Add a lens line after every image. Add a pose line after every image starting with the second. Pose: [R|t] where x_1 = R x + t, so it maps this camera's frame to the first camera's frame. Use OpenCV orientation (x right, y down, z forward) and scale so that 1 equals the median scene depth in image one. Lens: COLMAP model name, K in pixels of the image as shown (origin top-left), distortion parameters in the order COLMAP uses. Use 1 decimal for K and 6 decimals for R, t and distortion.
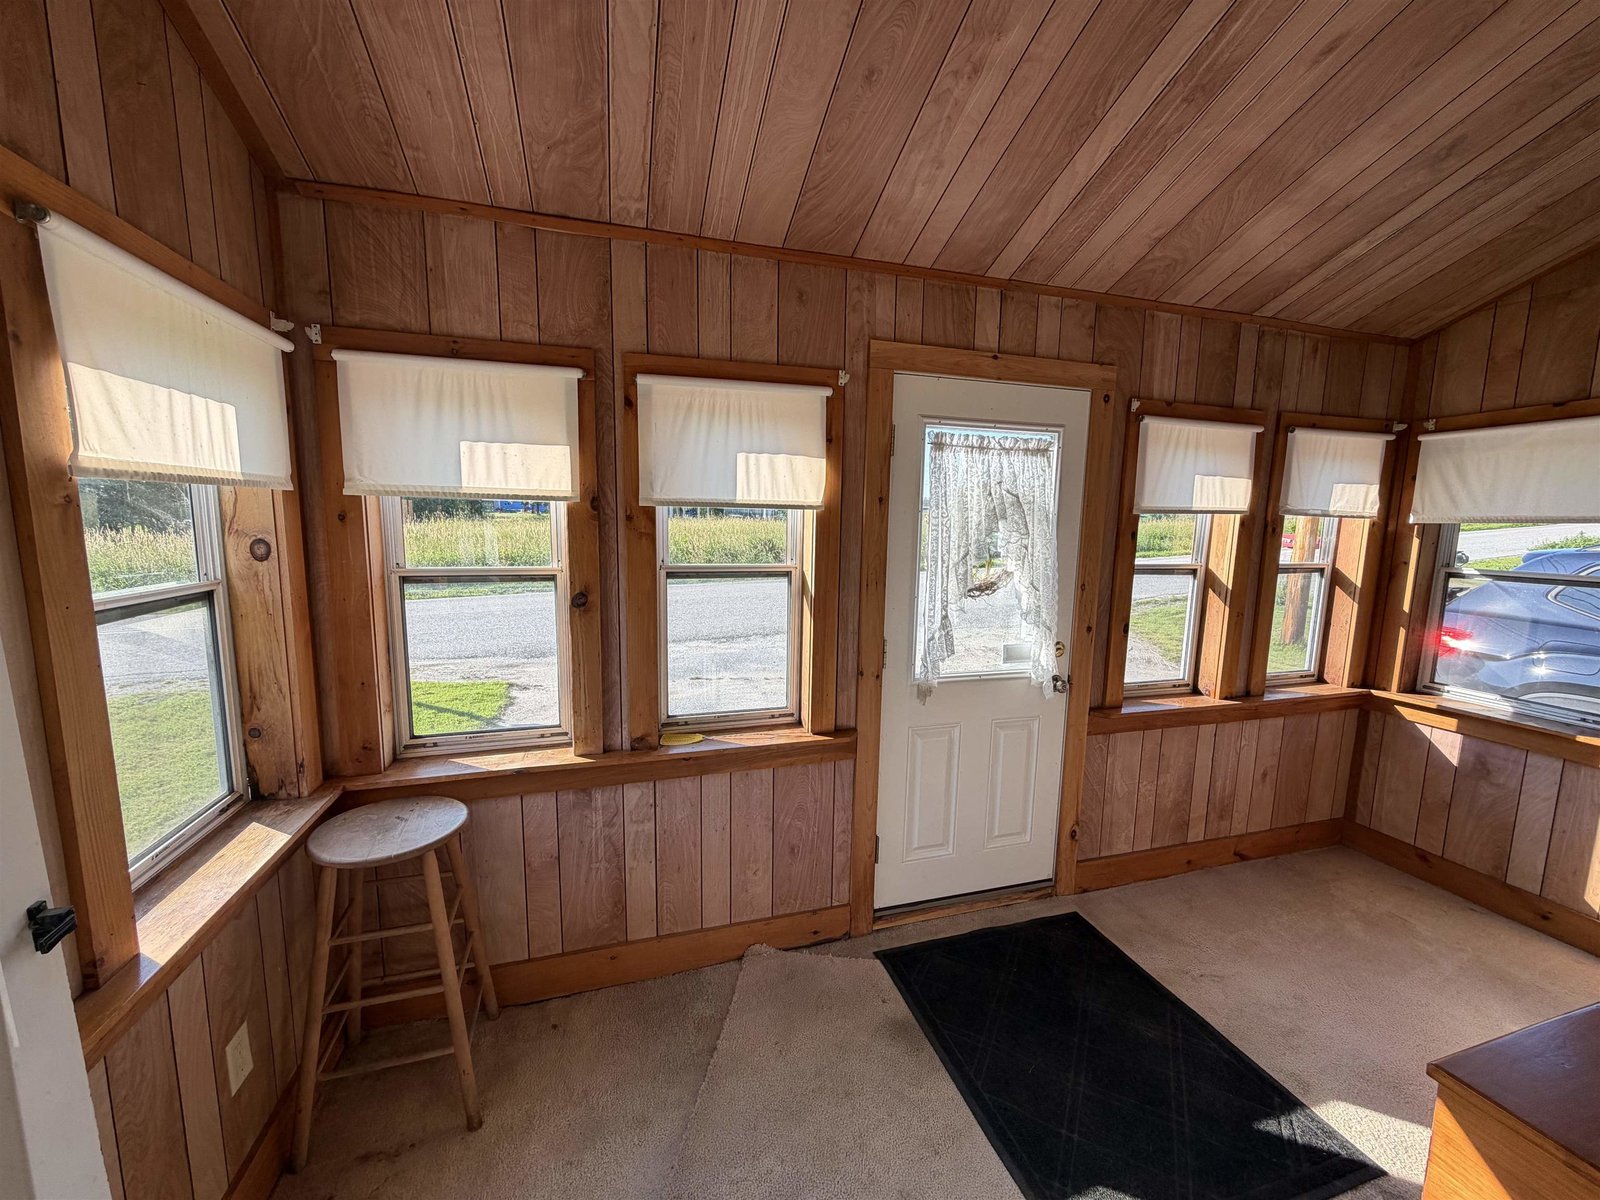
lens RADIAL K [[636.9, 0, 800.0], [0, 636.9, 601.6], [0, 0, 1]] dist [-0.001947, 0.001400]
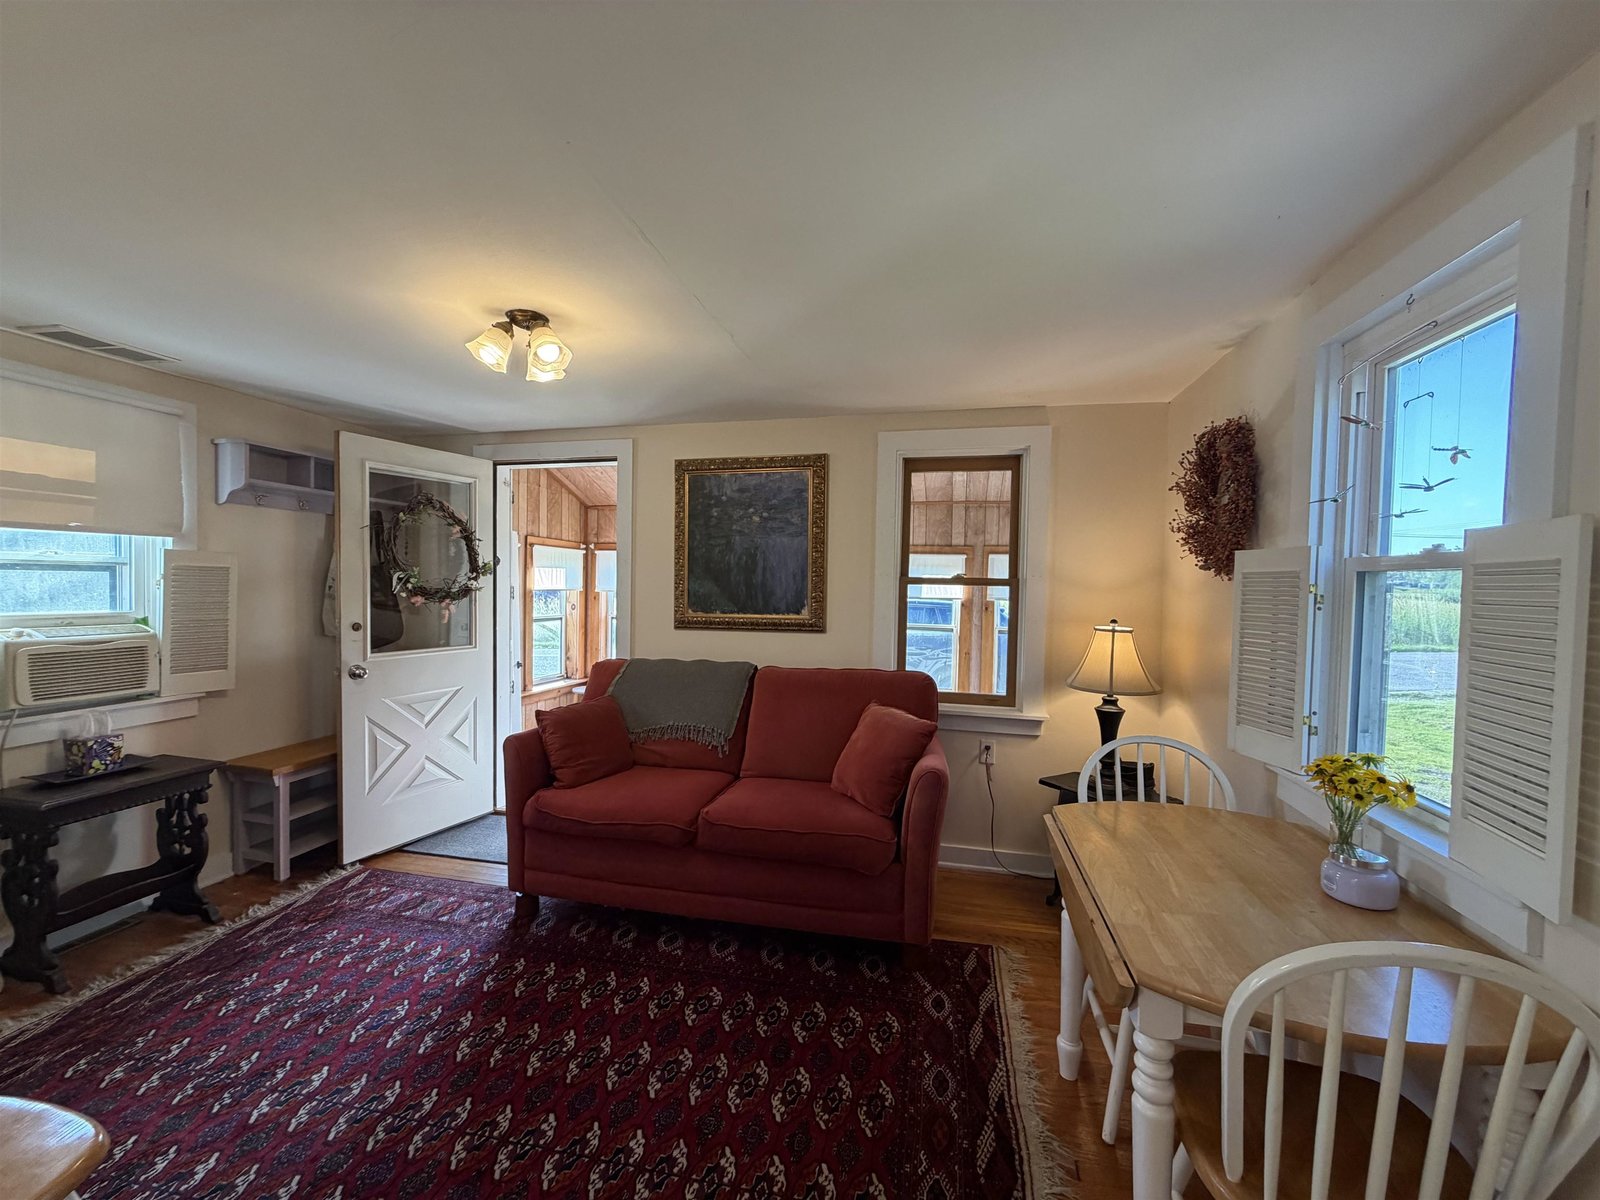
lens RADIAL K [[636.9, 0, 794.9], [0, 636.9, 600.6], [0, 0, 1]] dist [-0.001947, 0.001400]
pose [[0.862067, 0.013798, -0.506607, 1.483111], [-0.071388, 0.992968, -0.094433, 0.096113], [0.501742, 0.117574, 0.856990, -1.058131]]
